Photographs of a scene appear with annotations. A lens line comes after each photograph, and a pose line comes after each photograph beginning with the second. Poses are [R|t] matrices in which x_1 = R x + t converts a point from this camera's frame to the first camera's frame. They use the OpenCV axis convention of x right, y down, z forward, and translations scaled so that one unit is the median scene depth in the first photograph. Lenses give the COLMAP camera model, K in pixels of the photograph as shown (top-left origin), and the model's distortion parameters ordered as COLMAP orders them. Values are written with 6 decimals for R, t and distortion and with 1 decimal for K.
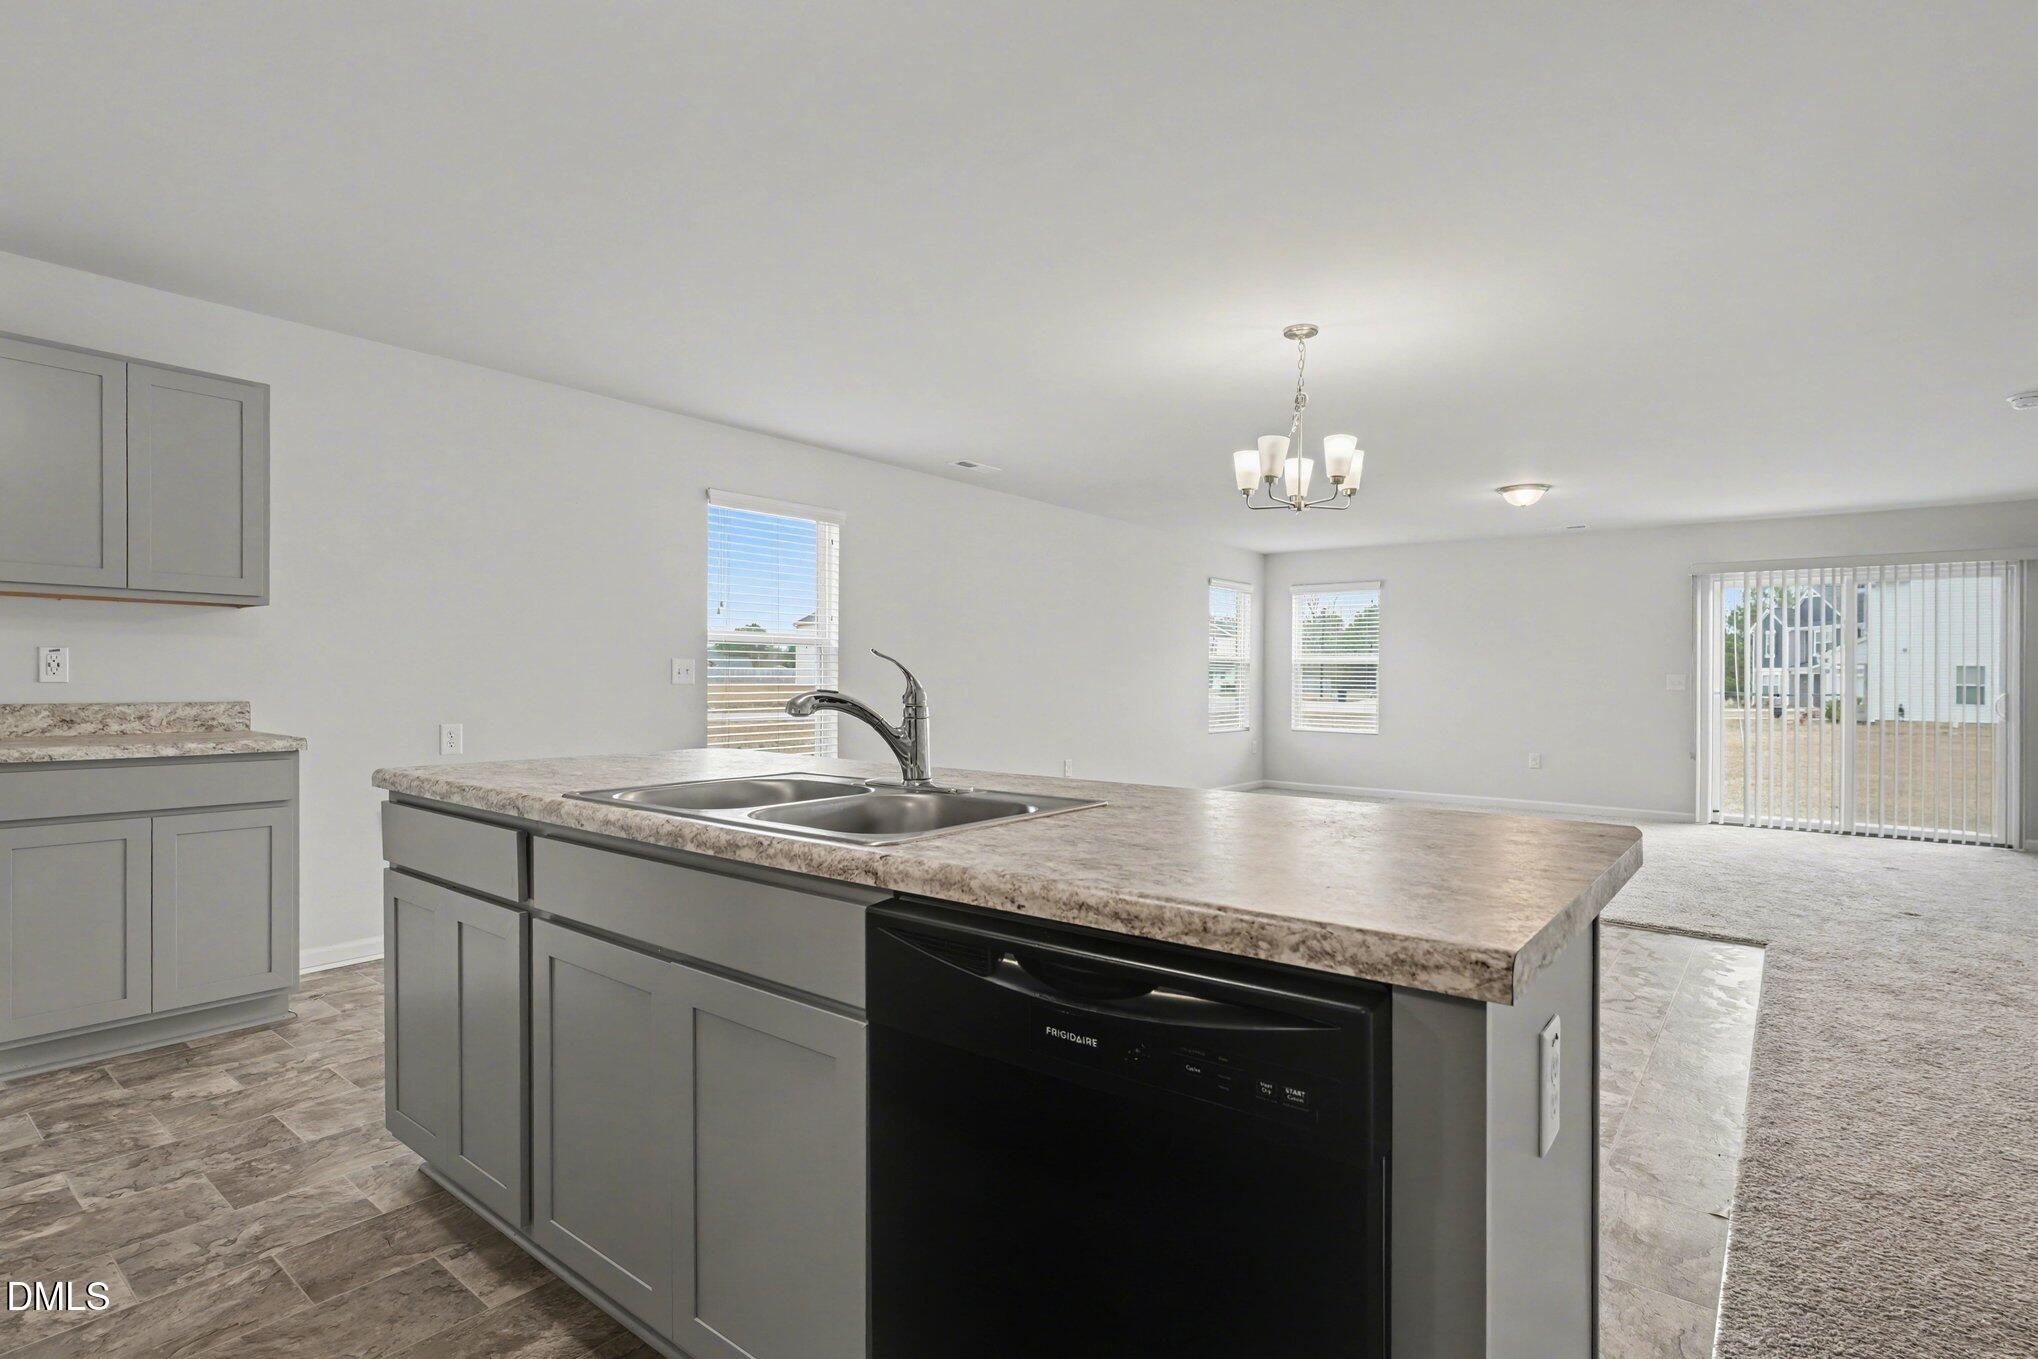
lens RADIAL K [[1006.4, 0, 1039.7], [0, 1006.4, 684.9], [0, 0, 1]] dist [-0.025779, 0.009673]
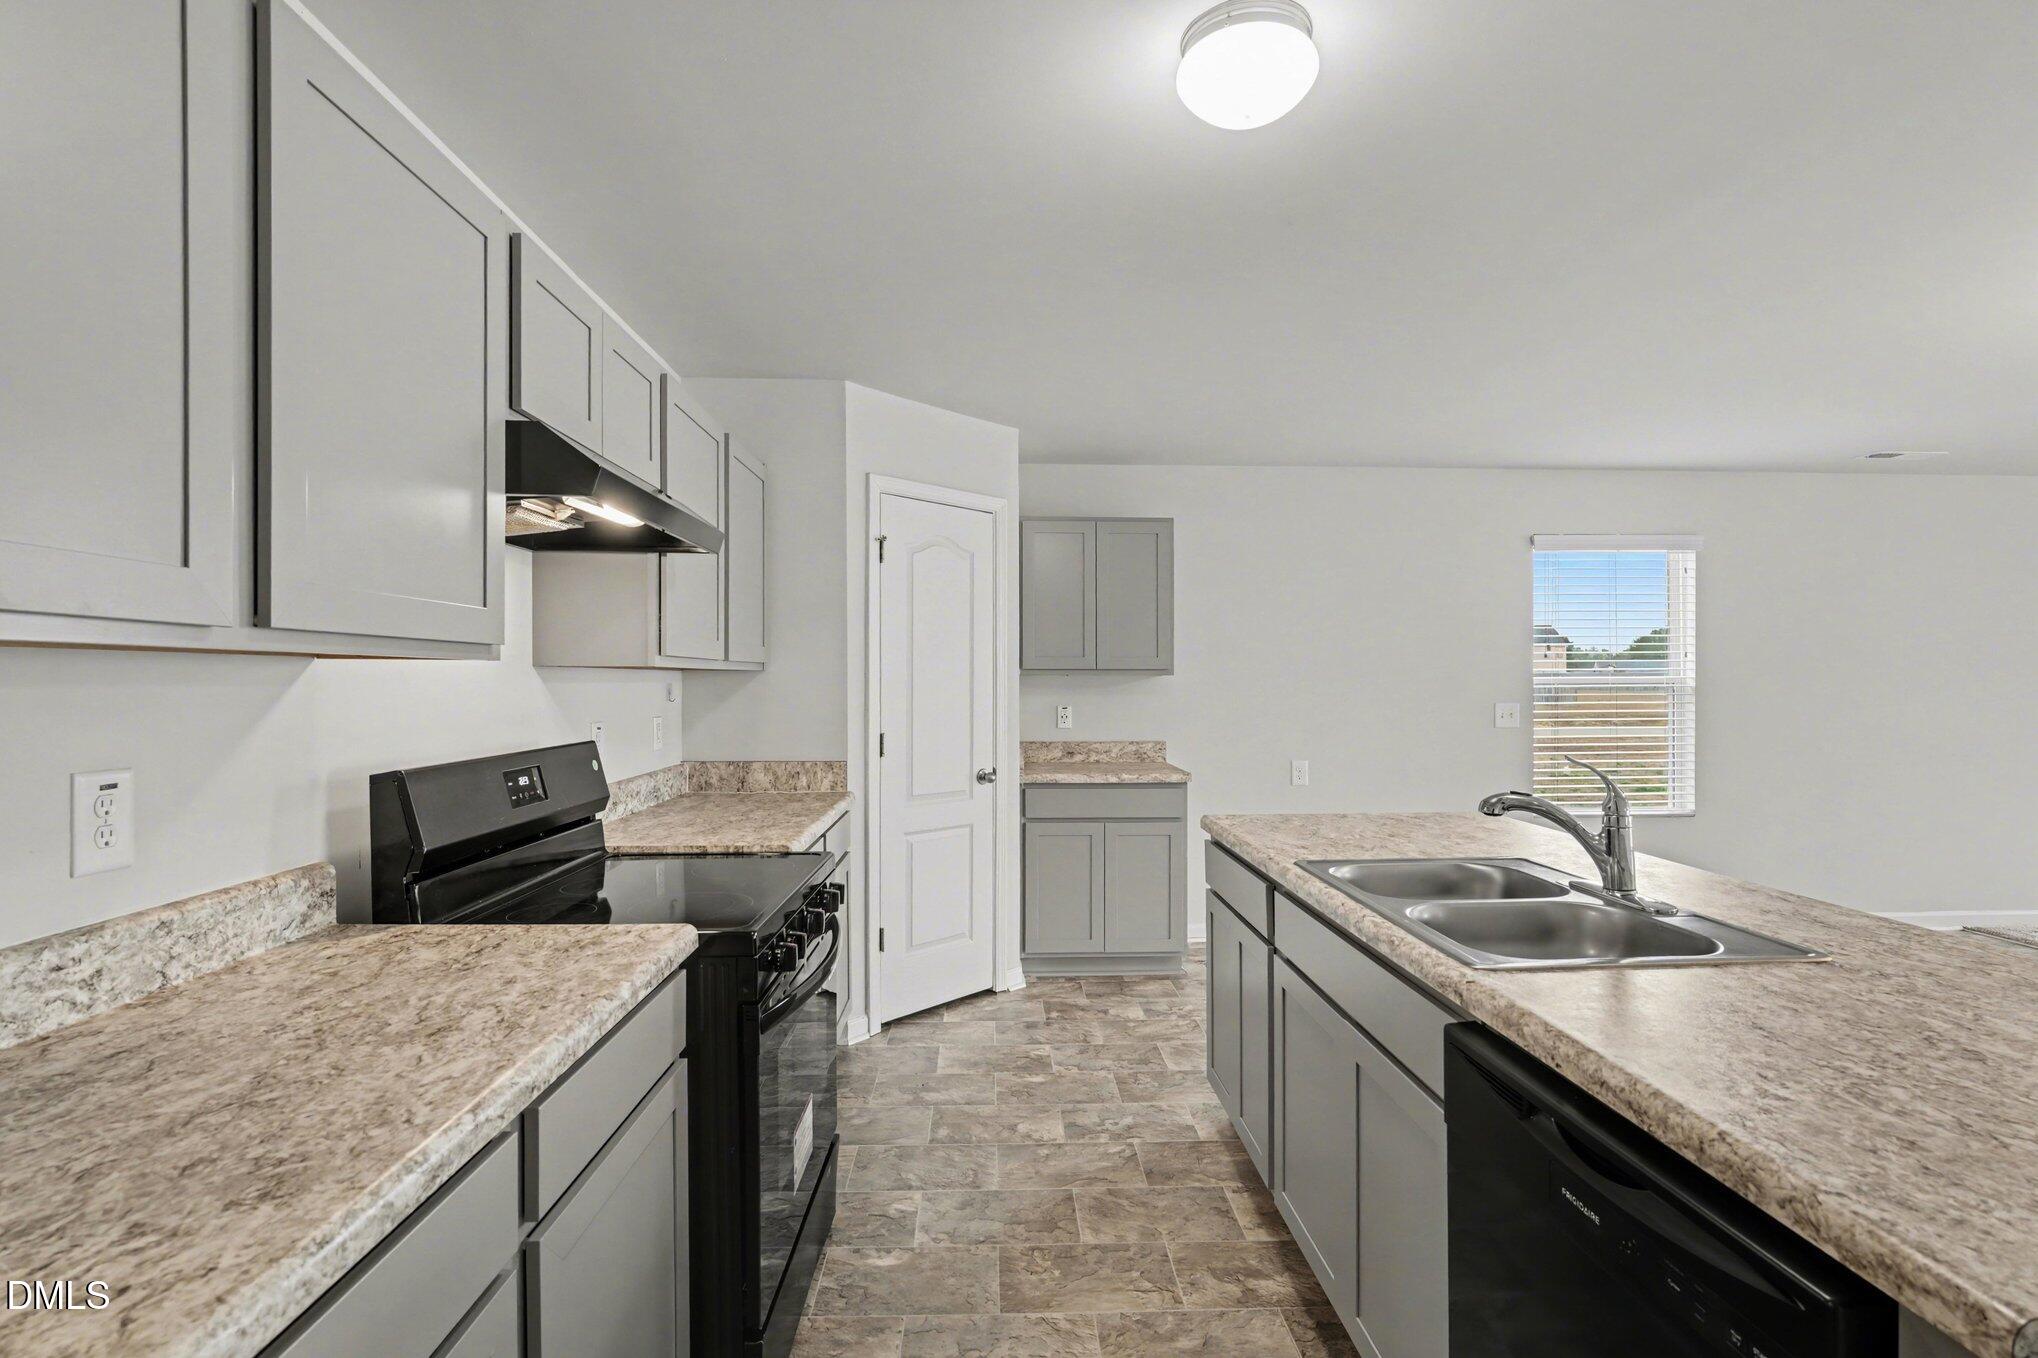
lens RADIAL K [[956.0, 0, 1019.0], [0, 956.0, 679.0], [0, 0, 1]] dist [-0.024266, 0.000936]
pose [[0.637560, -0.009707, -0.770340, 0.195850], [-0.002348, 0.999891, -0.014542, -0.086476], [0.770397, 0.011080, 0.637468, -0.041605]]
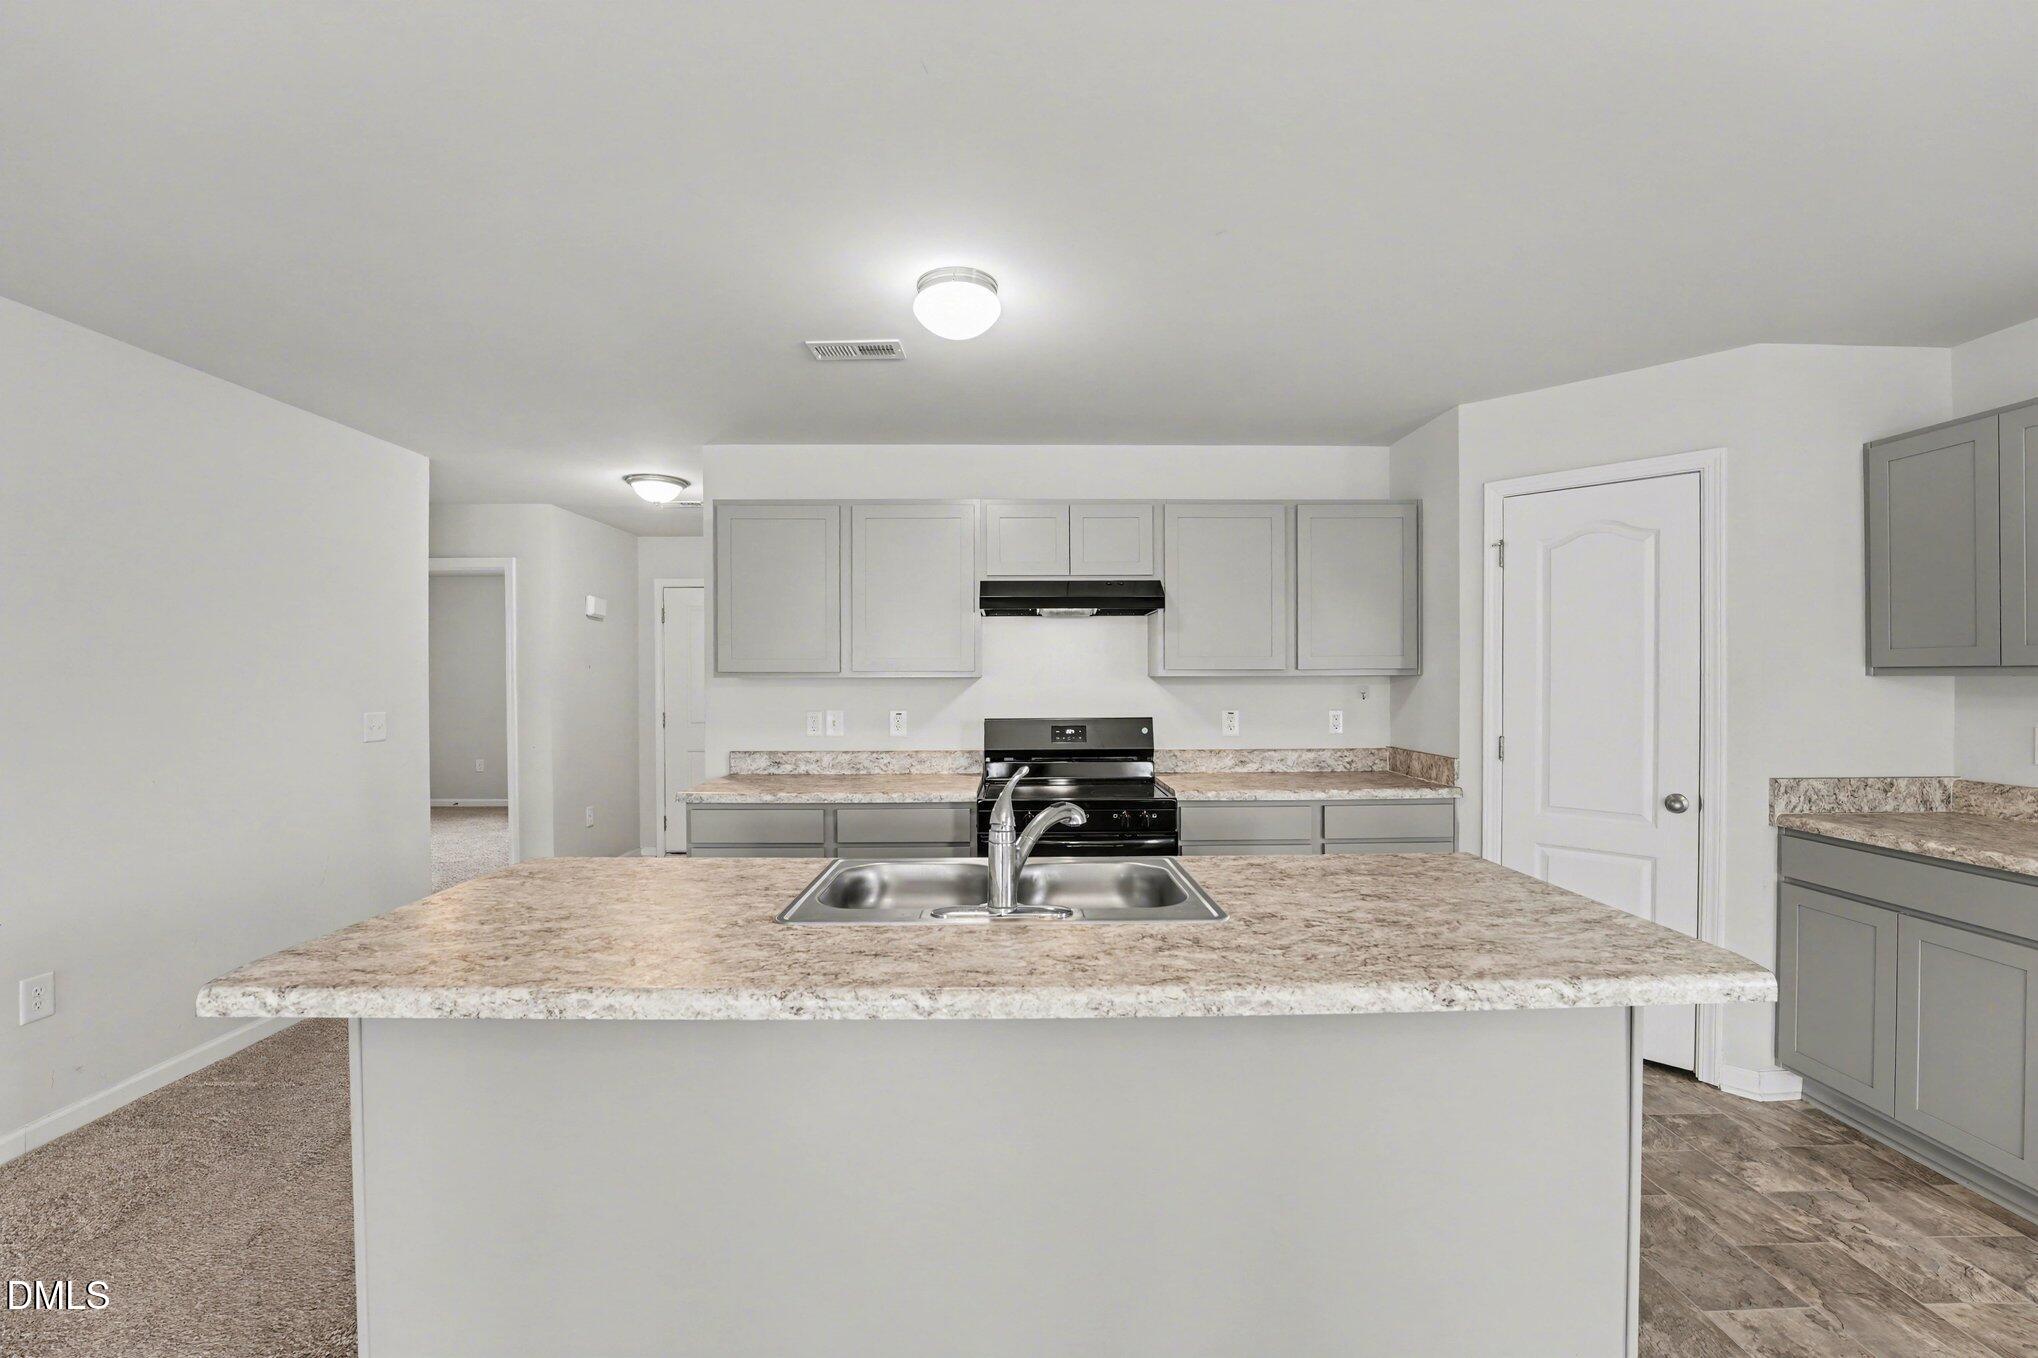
lens RADIAL K [[825.8, 0, 1030.4], [0, 825.8, 684.4], [0, 0, 1]] dist [-0.023261, 0.000510]
pose [[-0.780070, -0.003474, -0.625683, 0.311707], [-0.011185, 0.999902, 0.008393, -0.110327], [0.625592, 0.013545, -0.780032, 1.458695]]
